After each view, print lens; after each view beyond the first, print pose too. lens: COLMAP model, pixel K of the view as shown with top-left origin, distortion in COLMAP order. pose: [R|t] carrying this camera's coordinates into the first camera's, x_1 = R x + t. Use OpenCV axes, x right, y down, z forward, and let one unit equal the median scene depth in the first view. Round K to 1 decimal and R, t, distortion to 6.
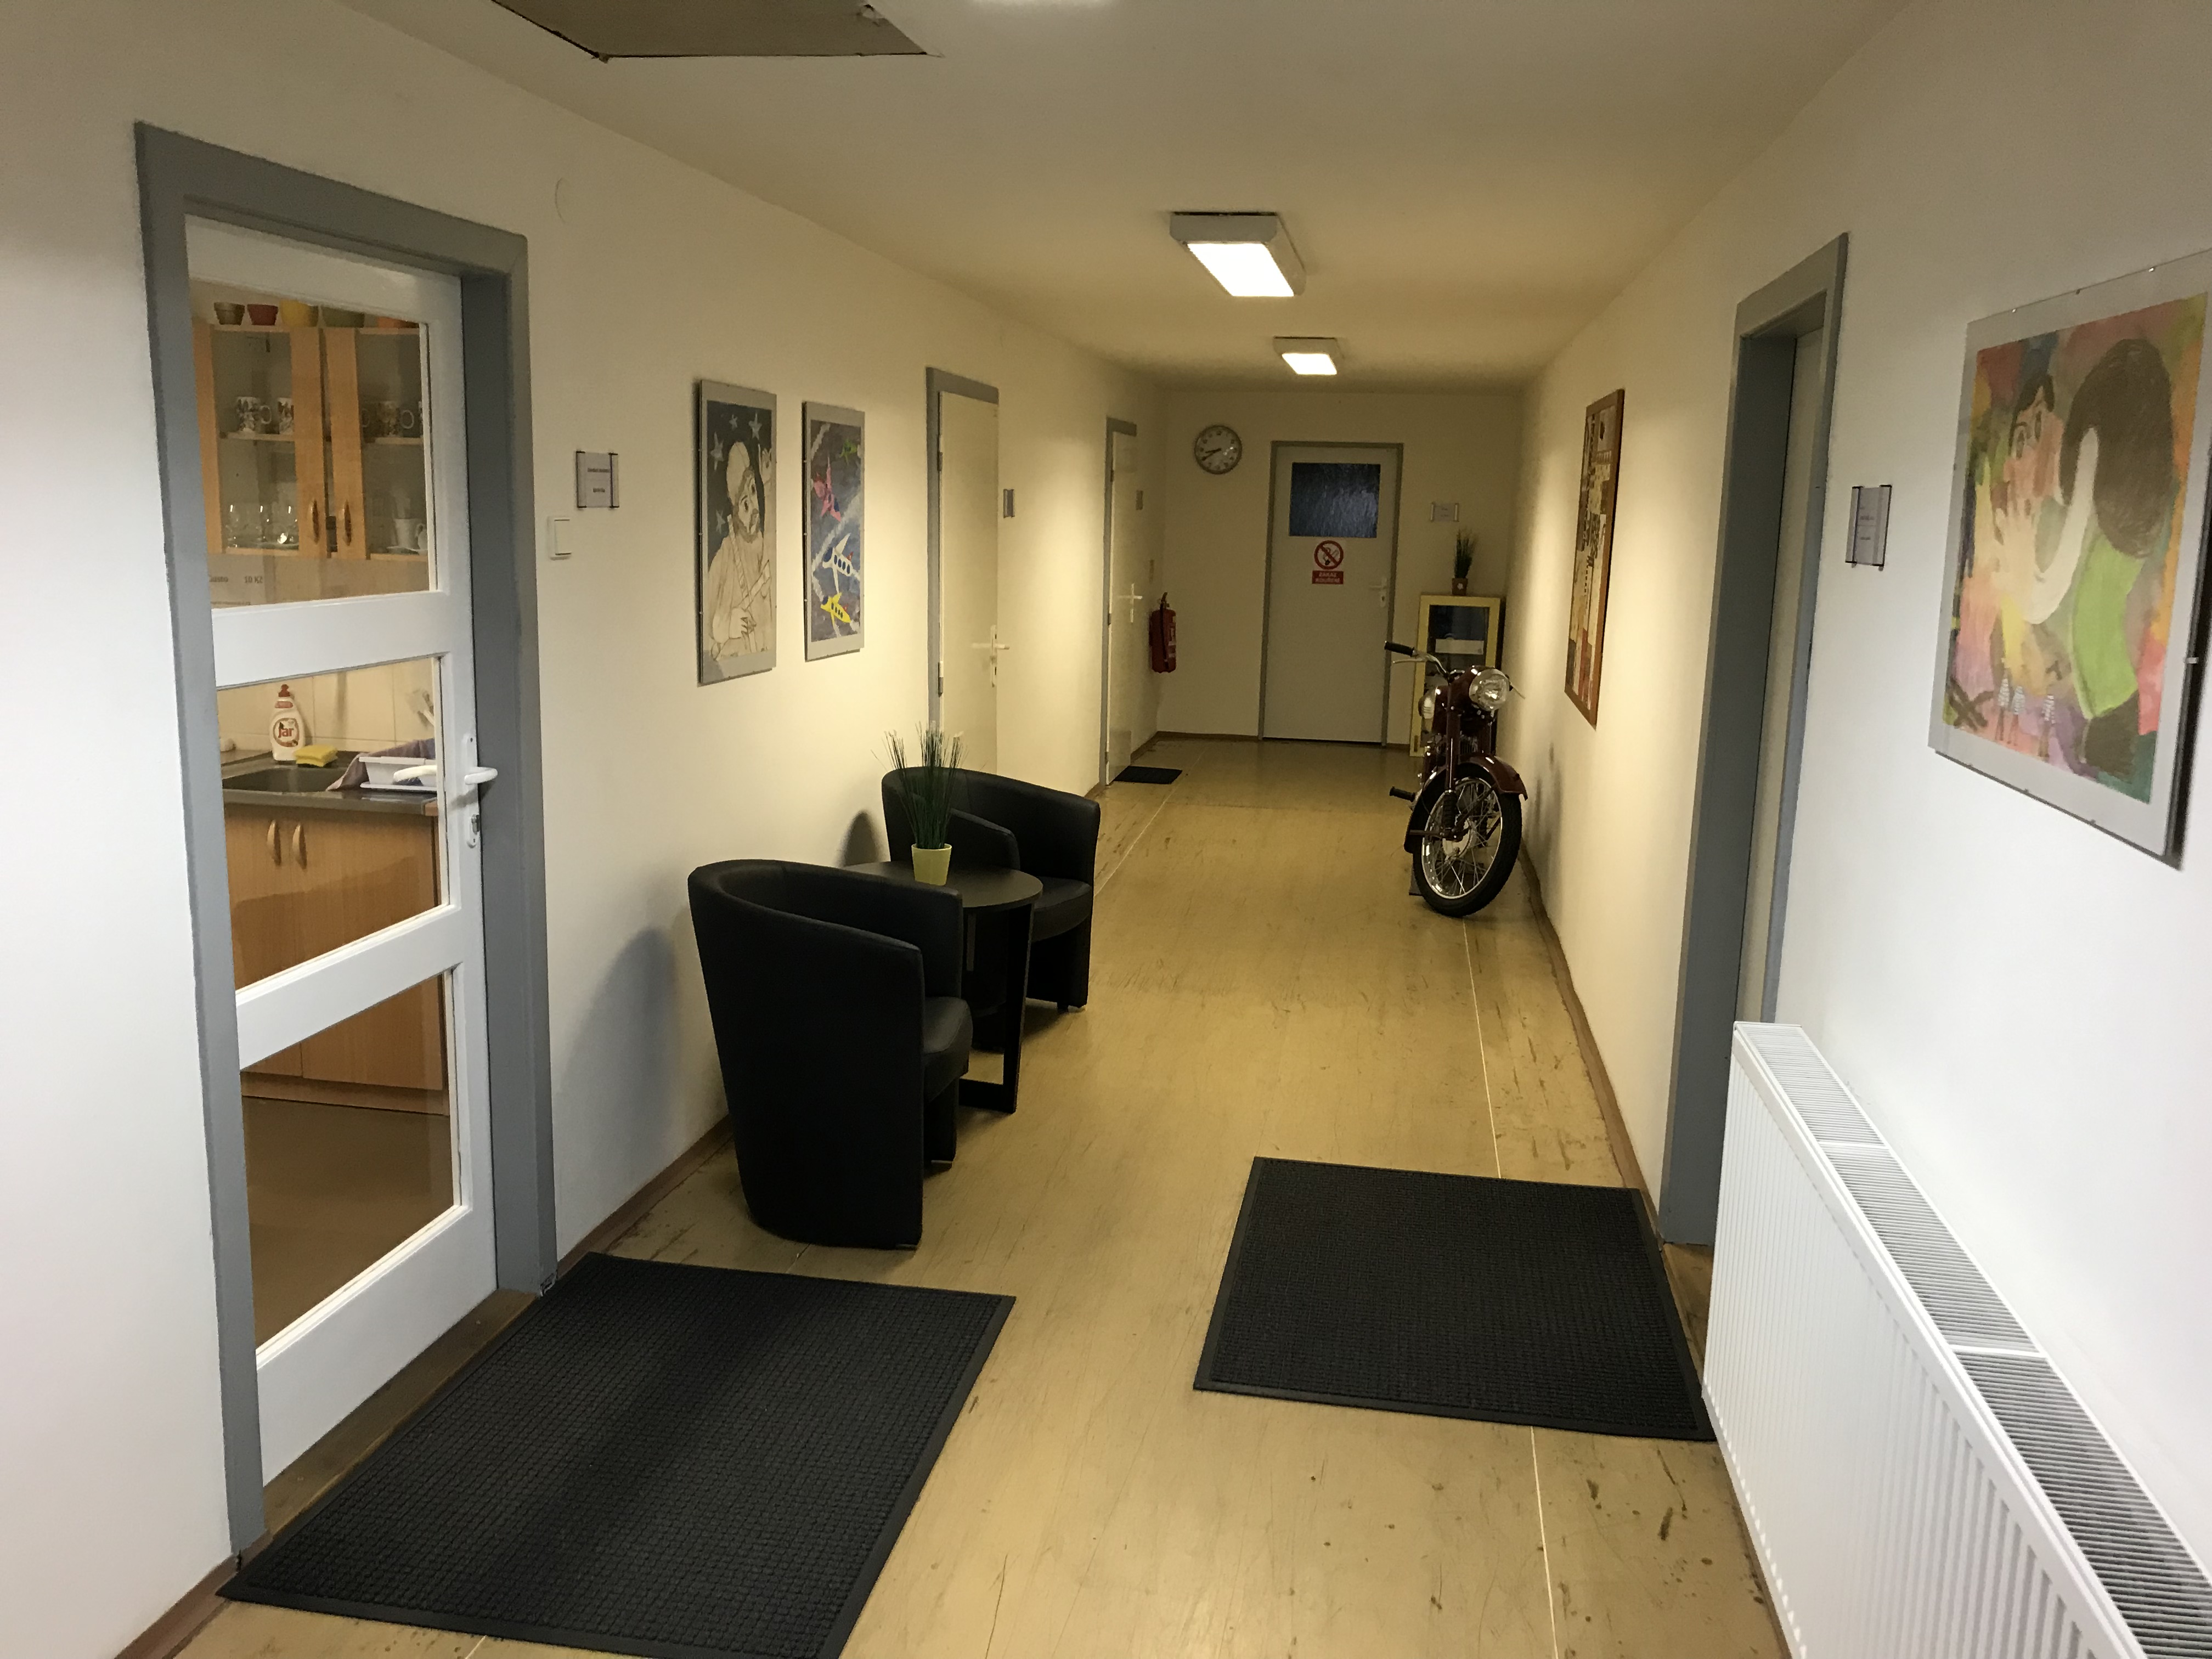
lens RADIAL K [[1839.3, 0, 1097.7], [0, 1839.3, 833.5], [0, 0, 1]] dist [0.042646, -0.018929]
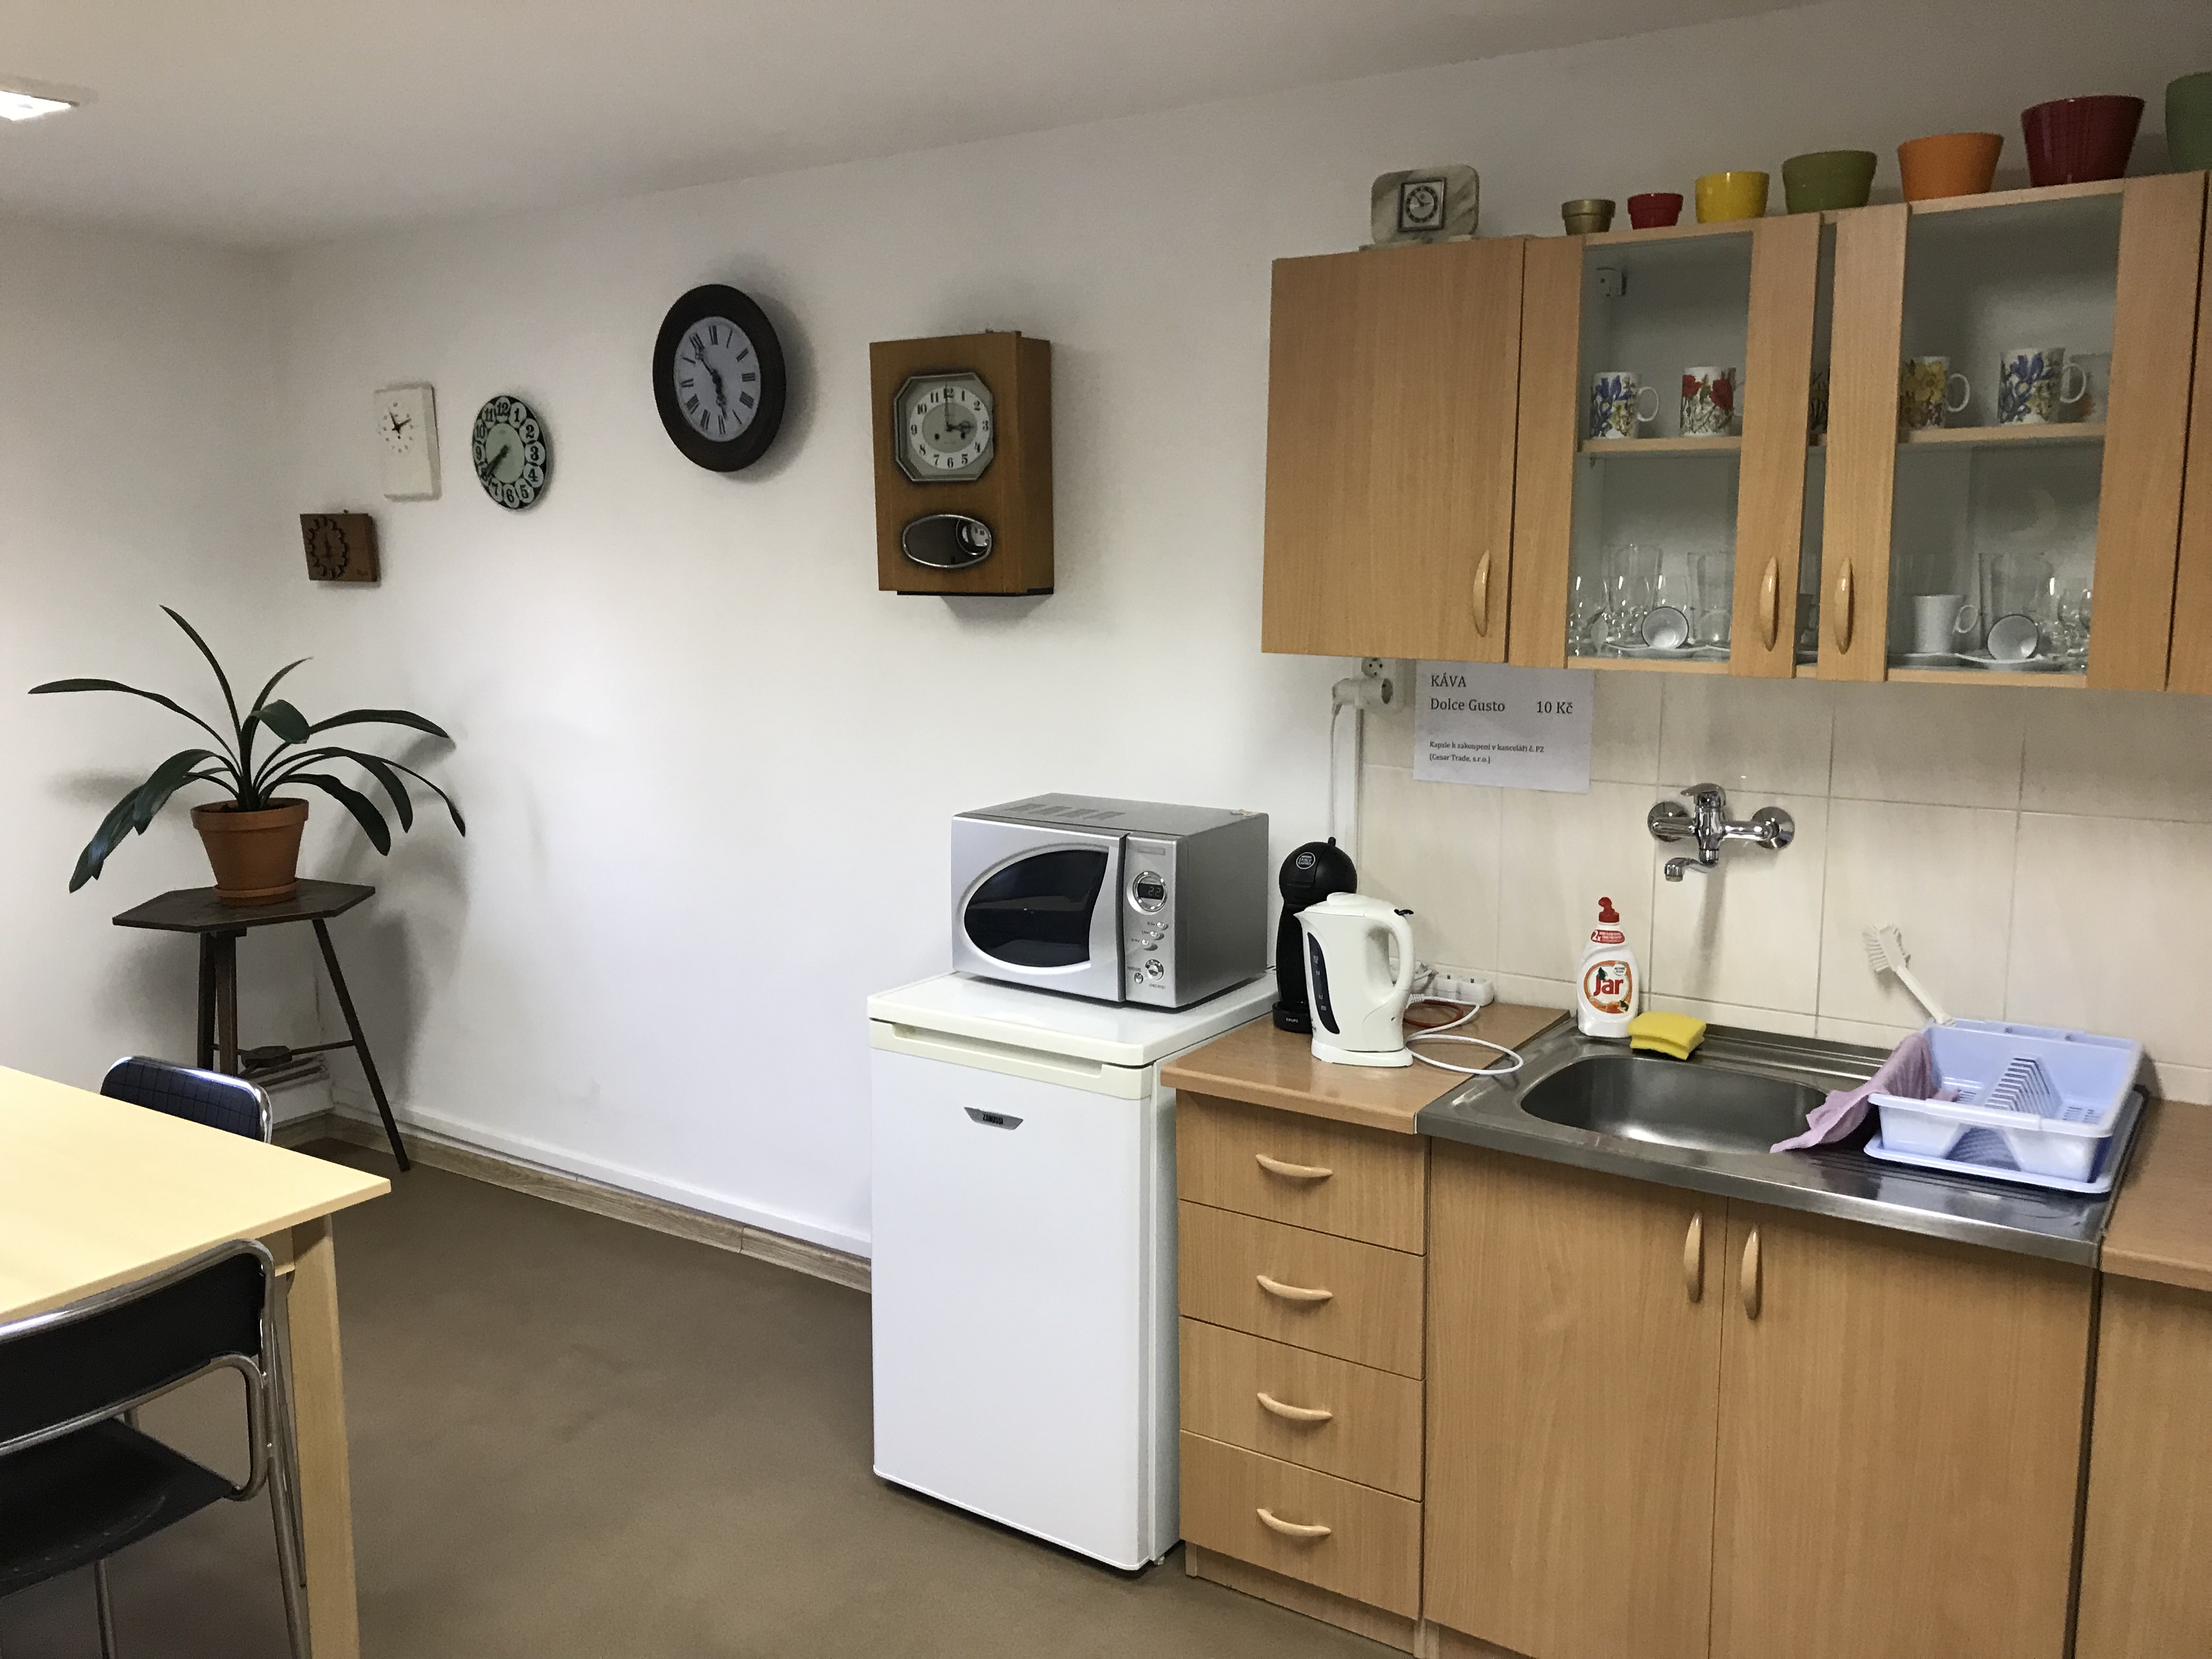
lens RADIAL K [[1839.3, 0, 1106.7], [0, 1839.3, 828.4], [0, 0, 1]] dist [0.042646, -0.018929]
pose [[0.916144, 0.023126, -0.400182, -0.359873], [-0.031745, 0.999385, -0.014922, -0.089057], [0.399591, 0.026374, 0.916314, 0.444708]]
